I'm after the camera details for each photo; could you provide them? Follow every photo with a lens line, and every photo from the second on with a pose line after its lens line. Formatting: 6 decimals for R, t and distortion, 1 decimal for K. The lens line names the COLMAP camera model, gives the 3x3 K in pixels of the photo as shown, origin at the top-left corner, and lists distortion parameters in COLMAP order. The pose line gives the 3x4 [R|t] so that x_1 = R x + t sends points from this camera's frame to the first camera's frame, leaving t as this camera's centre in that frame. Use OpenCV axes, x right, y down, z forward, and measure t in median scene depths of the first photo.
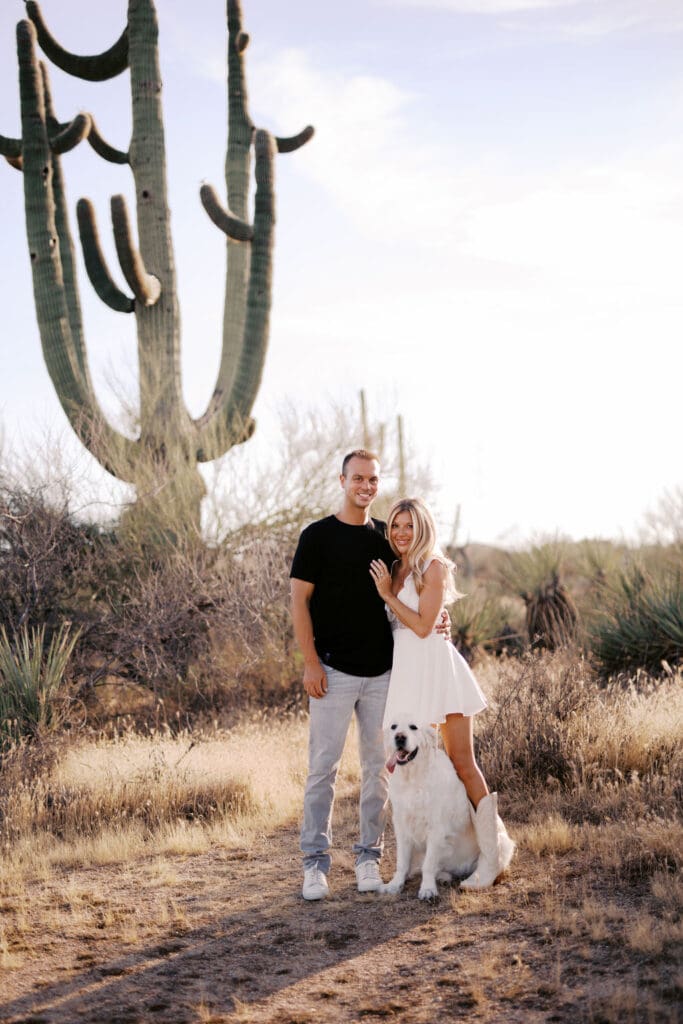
lens RADIAL K [[1527.3, 0, 365.7], [0, 1527.3, 498.0], [0, 0, 1]] dist [0.010672, 0.001453]
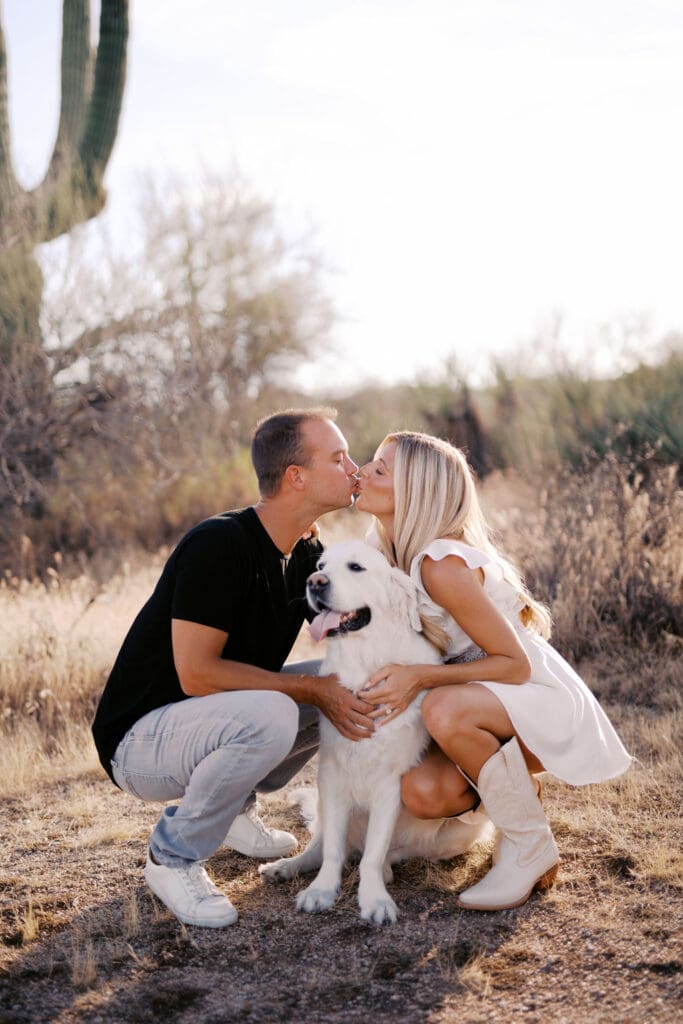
lens RADIAL K [[1546.2, 0, 357.1], [0, 1546.2, 488.3], [0, 0, 1]] dist [0.007071, 0.023155]
pose [[0.991896, -0.016240, 0.126010, -0.056334], [0.004660, 0.995780, 0.091654, 0.034896], [-0.126967, -0.090324, 0.987786, 0.218870]]
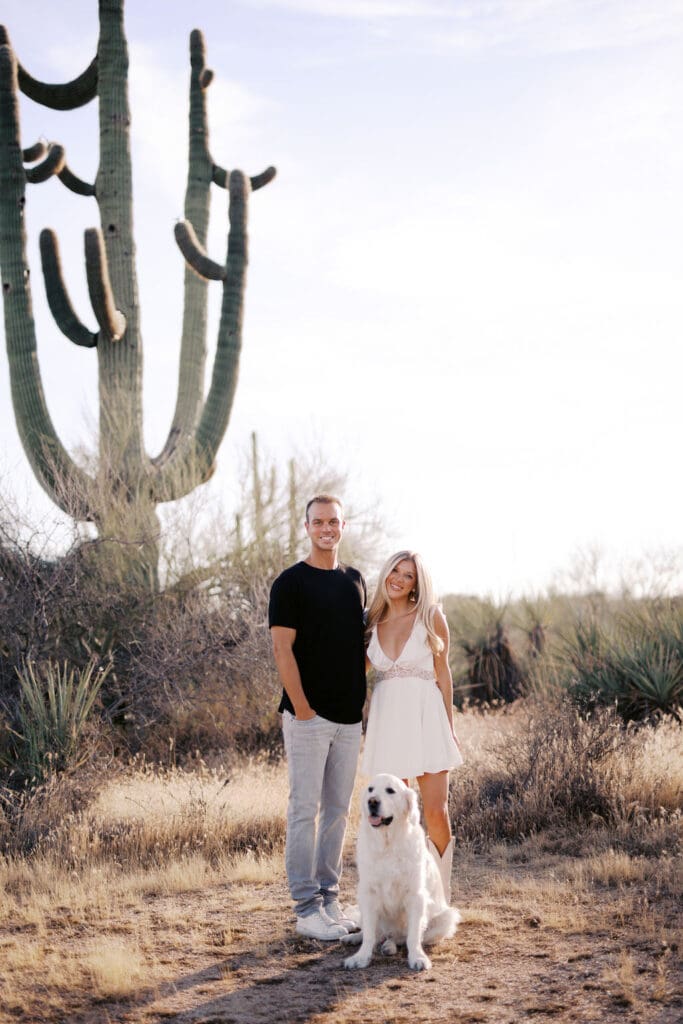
lens RADIAL K [[1611.8, 0, 390.4], [0, 1611.8, 511.1], [0, 0, 1]] dist [-0.001240, 0.003210]
pose [[0.992997, 0.033874, 0.113177, -0.090262], [-0.031339, 0.999218, -0.024108, 0.003062], [-0.113905, 0.020392, 0.993282, -0.053995]]
